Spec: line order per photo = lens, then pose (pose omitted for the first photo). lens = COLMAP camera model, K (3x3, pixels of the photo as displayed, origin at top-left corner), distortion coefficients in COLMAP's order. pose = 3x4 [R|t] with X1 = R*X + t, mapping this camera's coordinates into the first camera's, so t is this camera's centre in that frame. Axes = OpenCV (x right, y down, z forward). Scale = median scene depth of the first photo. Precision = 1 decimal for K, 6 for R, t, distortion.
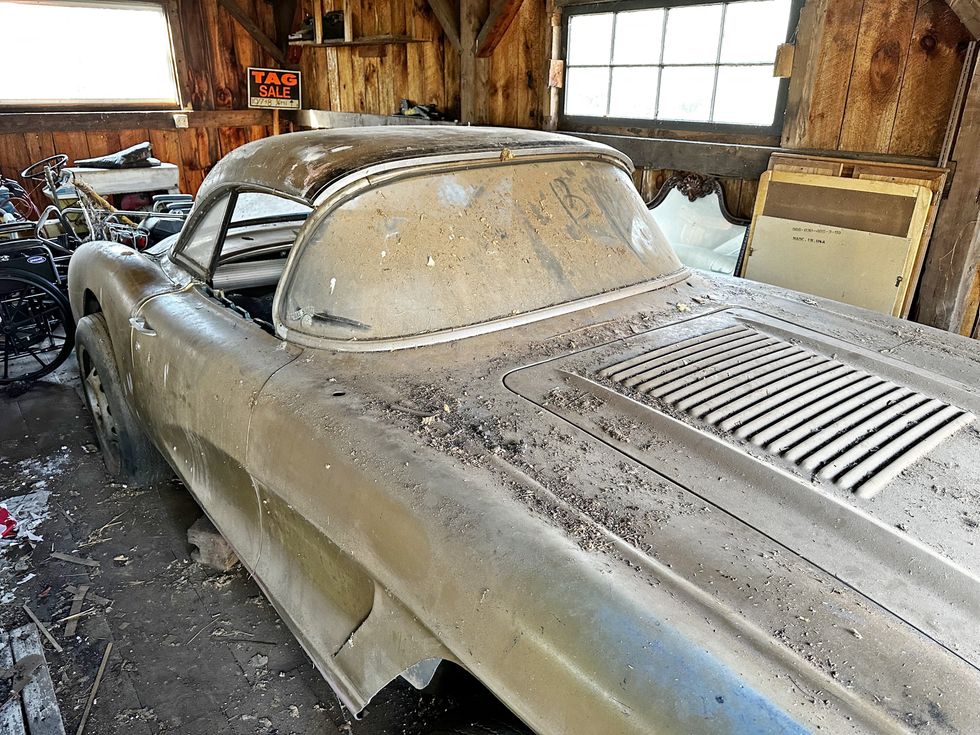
lens RADIAL K [[696.6, 0, 492.3], [0, 696.6, 366.4], [0, 0, 1]] dist [0.031269, -0.040241]
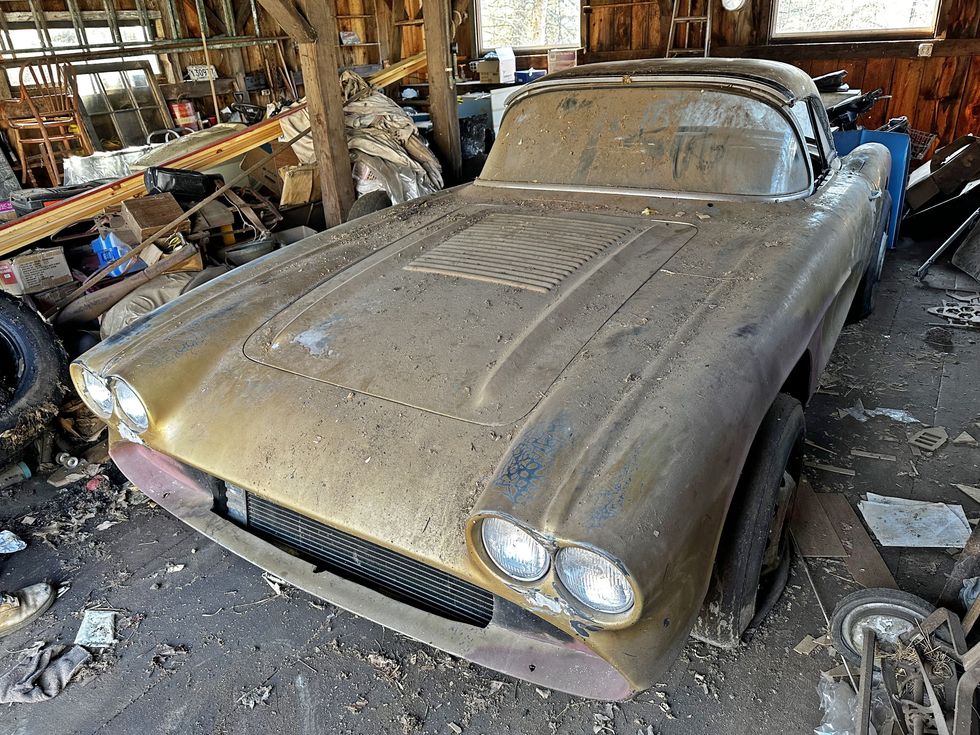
lens RADIAL K [[696.6, 0, 492.9], [0, 696.6, 368.0], [0, 0, 1]] dist [0.031269, -0.040241]
pose [[0.316050, 0.386267, -0.866551, 0.910438], [-0.303733, 0.906491, 0.293292, -0.074049], [0.898809, 0.170505, 0.403819, 0.195919]]
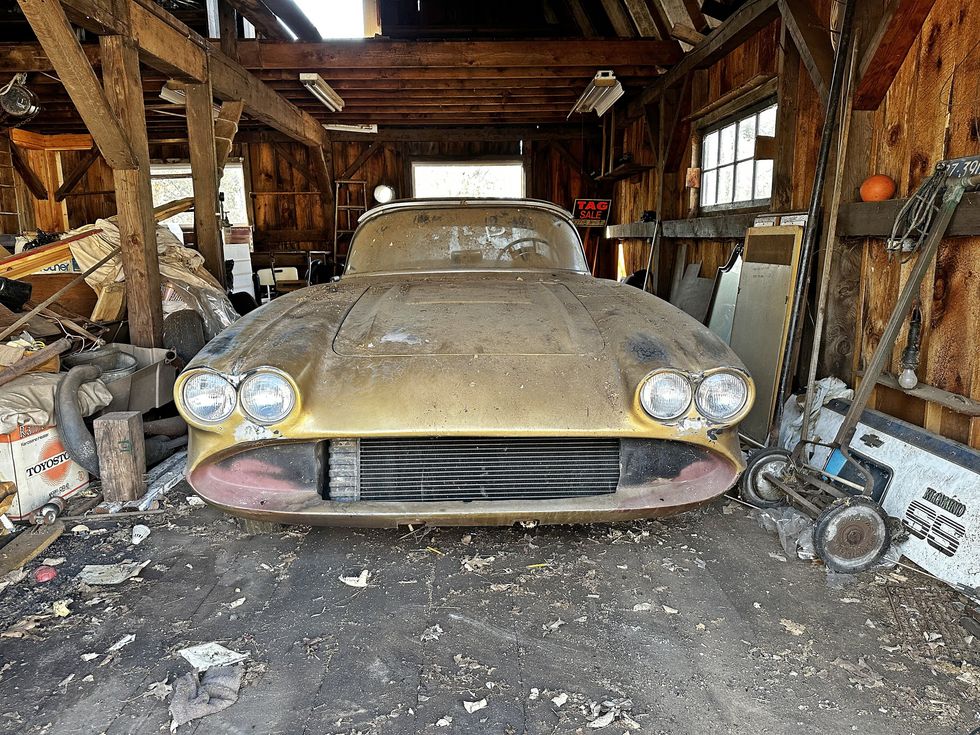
lens RADIAL K [[696.6, 0, 492.3], [0, 696.6, 372.1], [0, 0, 1]] dist [0.031269, -0.040241]
pose [[0.794611, 0.094954, -0.599648, 0.857317], [-0.208505, 0.970300, -0.122650, 0.249344], [0.570192, 0.222489, 0.790810, -0.250305]]
